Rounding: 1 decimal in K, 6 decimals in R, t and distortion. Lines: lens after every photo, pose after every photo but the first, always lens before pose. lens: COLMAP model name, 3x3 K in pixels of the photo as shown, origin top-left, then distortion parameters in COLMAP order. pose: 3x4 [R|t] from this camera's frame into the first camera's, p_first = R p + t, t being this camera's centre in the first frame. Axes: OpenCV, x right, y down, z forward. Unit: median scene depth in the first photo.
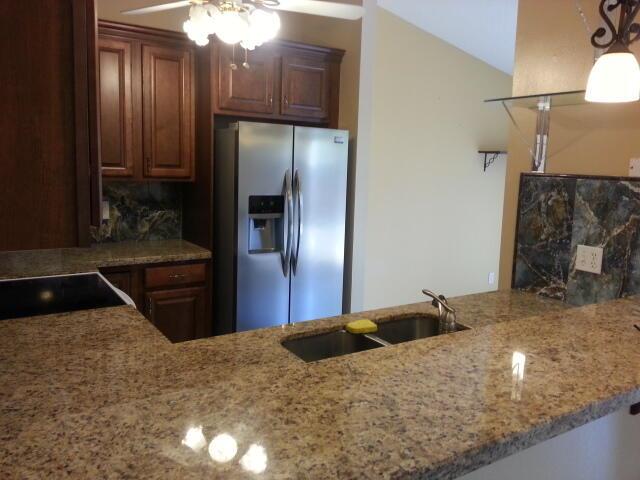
lens RADIAL K [[516.7, 0, 320.0], [0, 516.7, 240.0], [0, 0, 1]] dist [0.096213, -0.141908]
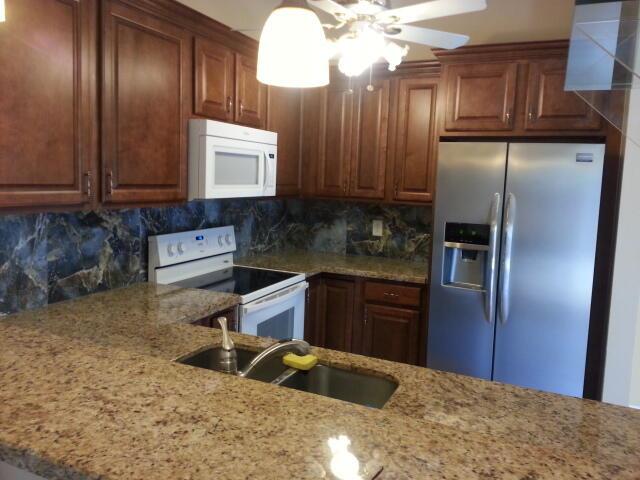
lens RADIAL K [[516.7, 0, 320.0], [0, 516.7, 240.0], [0, 0, 1]] dist [0.096213, -0.141908]
pose [[0.534131, 0.095347, -0.840008, 0.515758], [-0.143006, 0.989491, 0.021382, -0.041011], [0.833219, 0.108706, 0.542153, 0.313648]]
